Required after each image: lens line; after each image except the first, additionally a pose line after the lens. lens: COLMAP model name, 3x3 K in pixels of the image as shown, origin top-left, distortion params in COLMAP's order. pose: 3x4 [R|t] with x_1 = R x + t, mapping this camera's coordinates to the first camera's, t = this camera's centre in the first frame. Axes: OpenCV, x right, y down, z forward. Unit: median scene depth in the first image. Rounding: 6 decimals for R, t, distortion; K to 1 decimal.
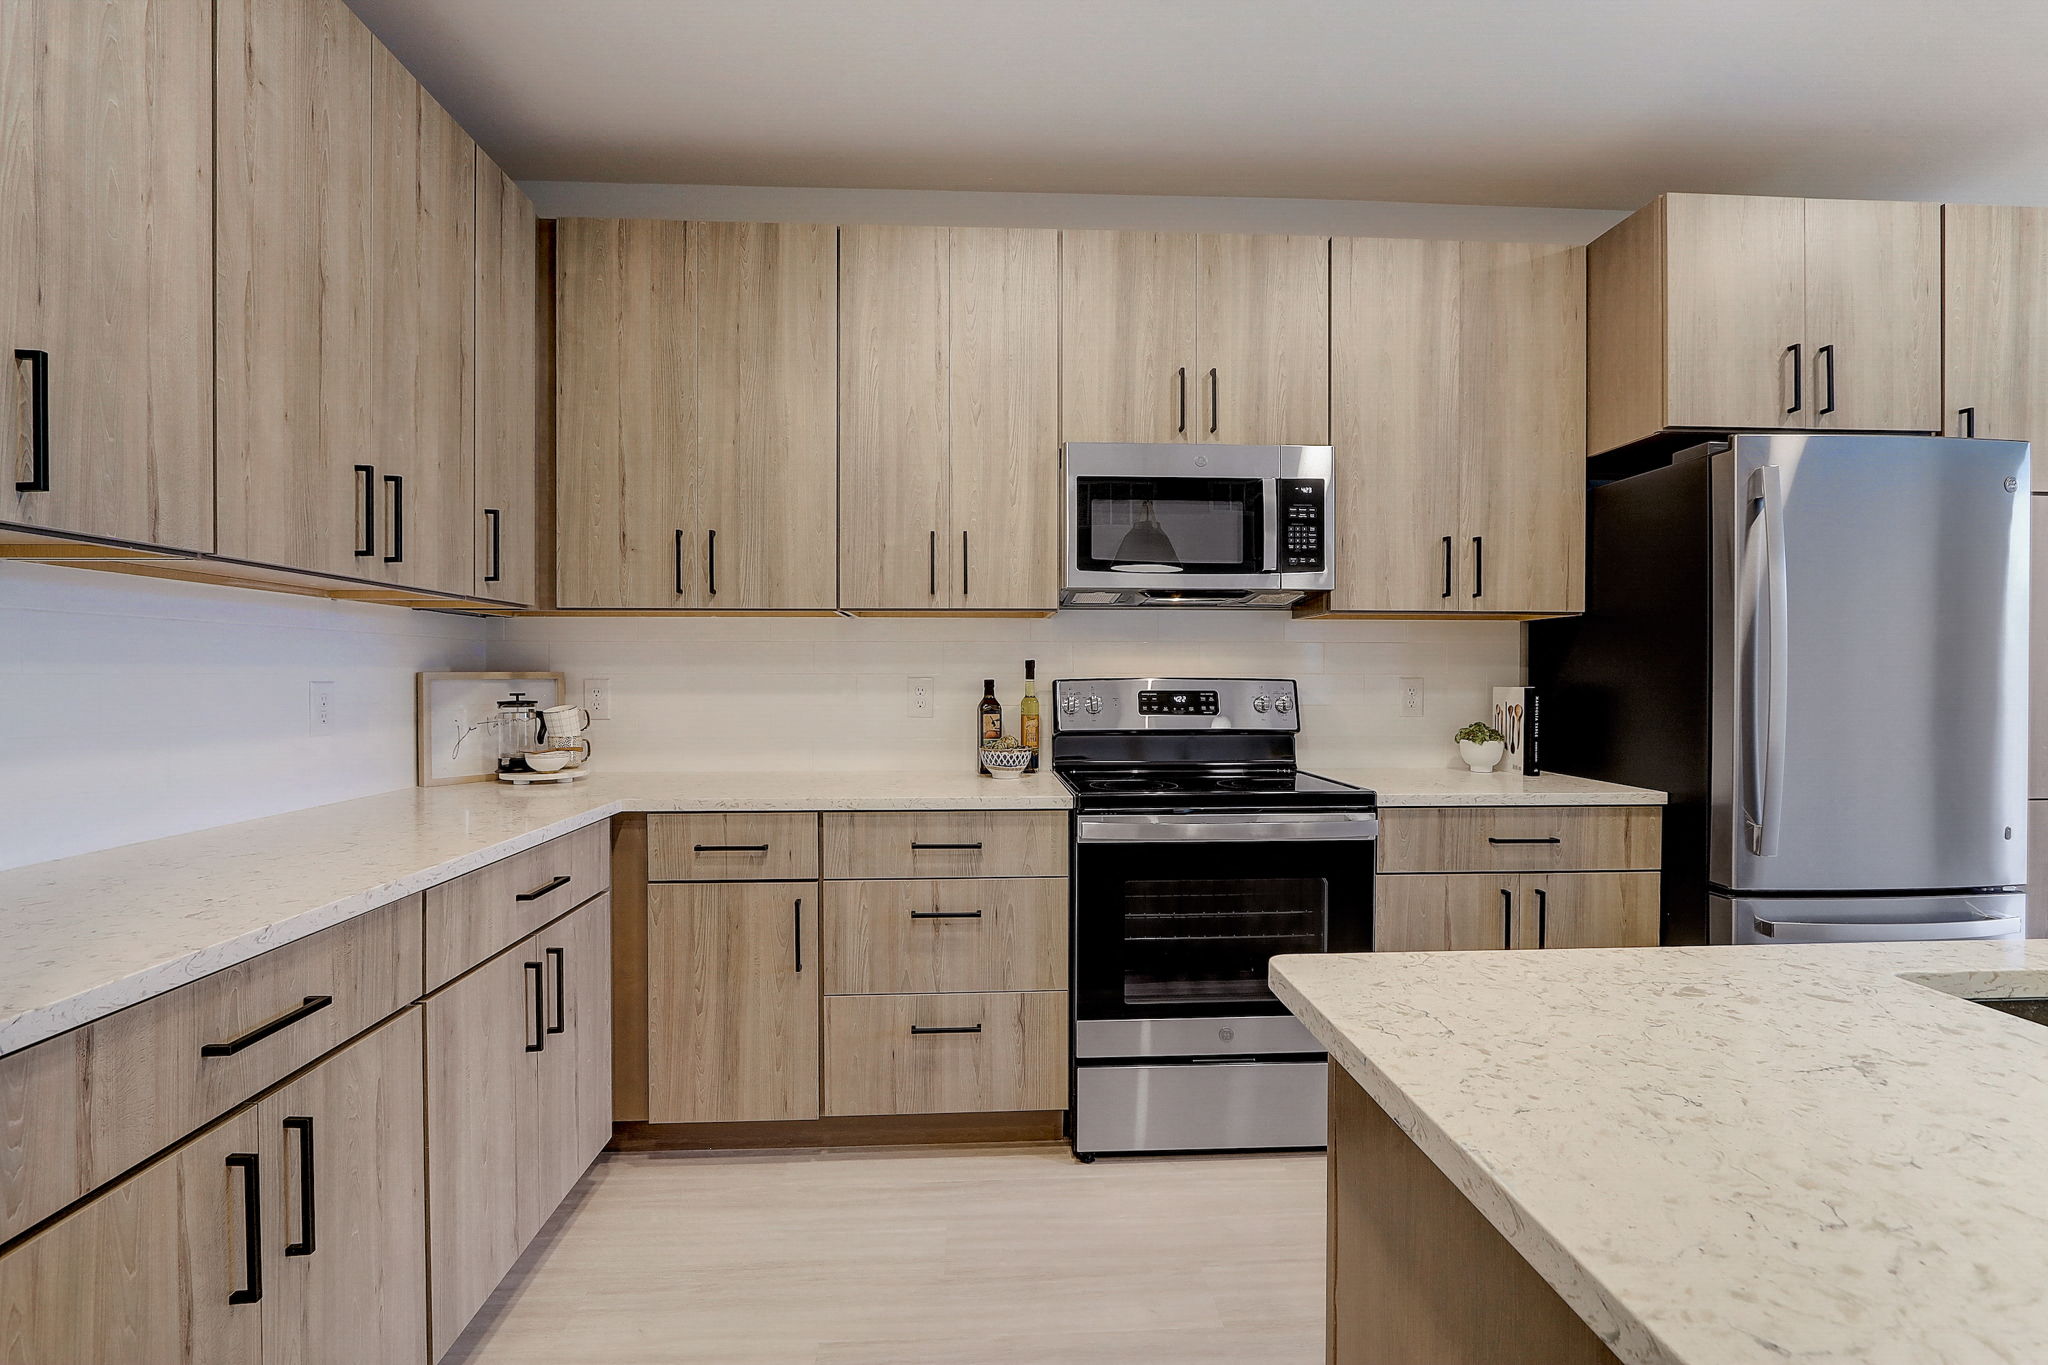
lens RADIAL K [[950.3, 0, 1025.4], [0, 950.3, 683.3], [0, 0, 1]] dist [-0.020792, 0.007866]
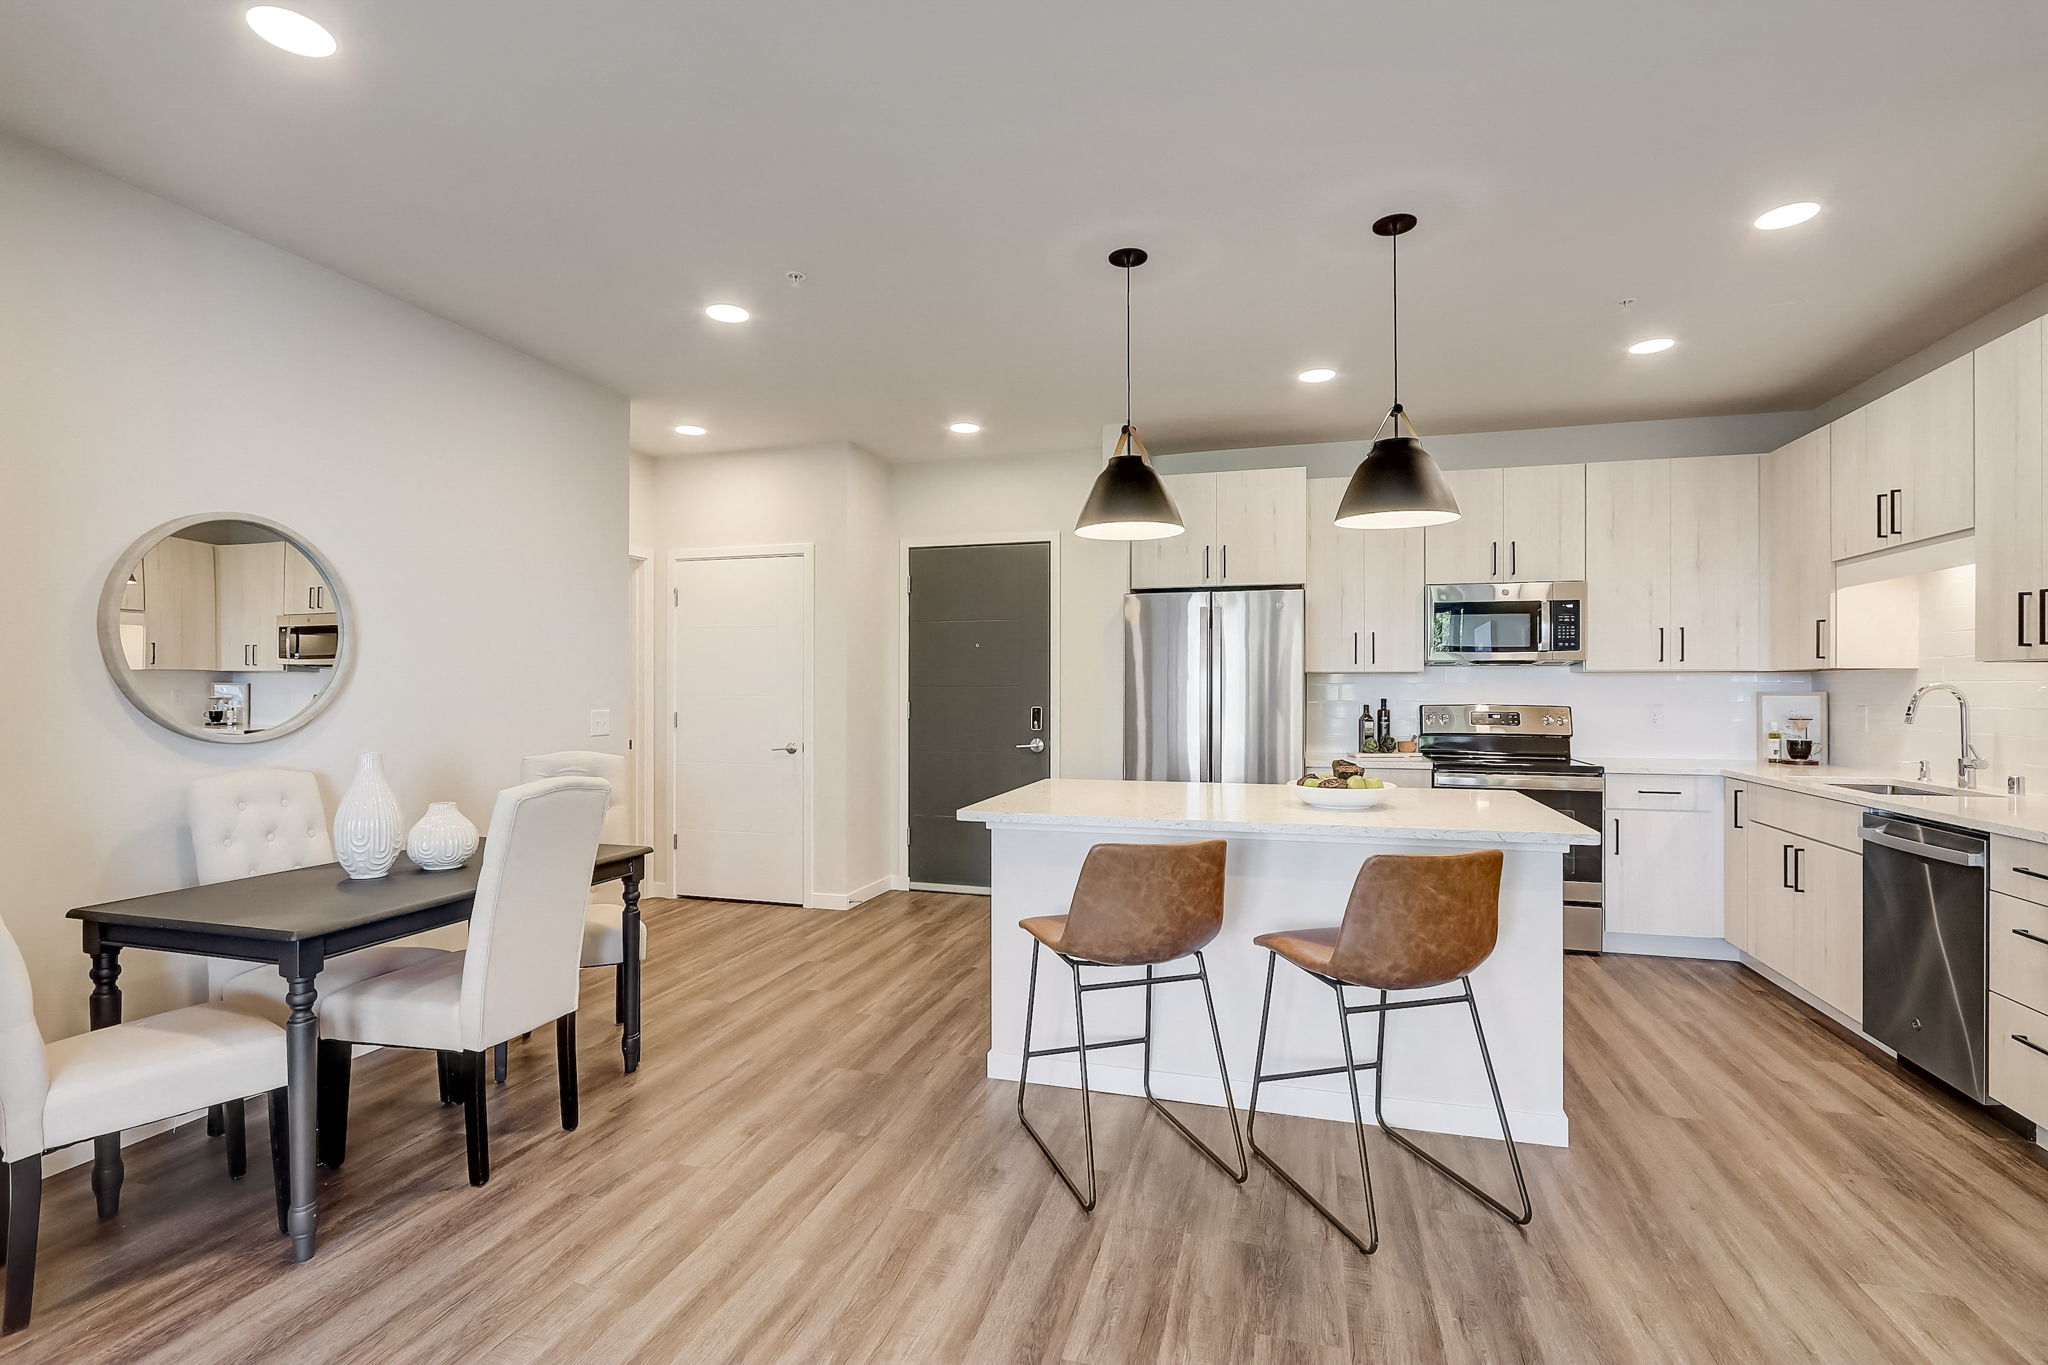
lens RADIAL K [[950.3, 0, 1025.4], [0, 950.3, 683.3], [0, 0, 1]] dist [-0.020792, 0.007866]
pose [[0.939547, 0.003066, -0.342406, -0.071536], [-0.003714, 0.999992, -0.001236, -0.046189], [0.342399, 0.002433, 0.939551, -1.110223]]
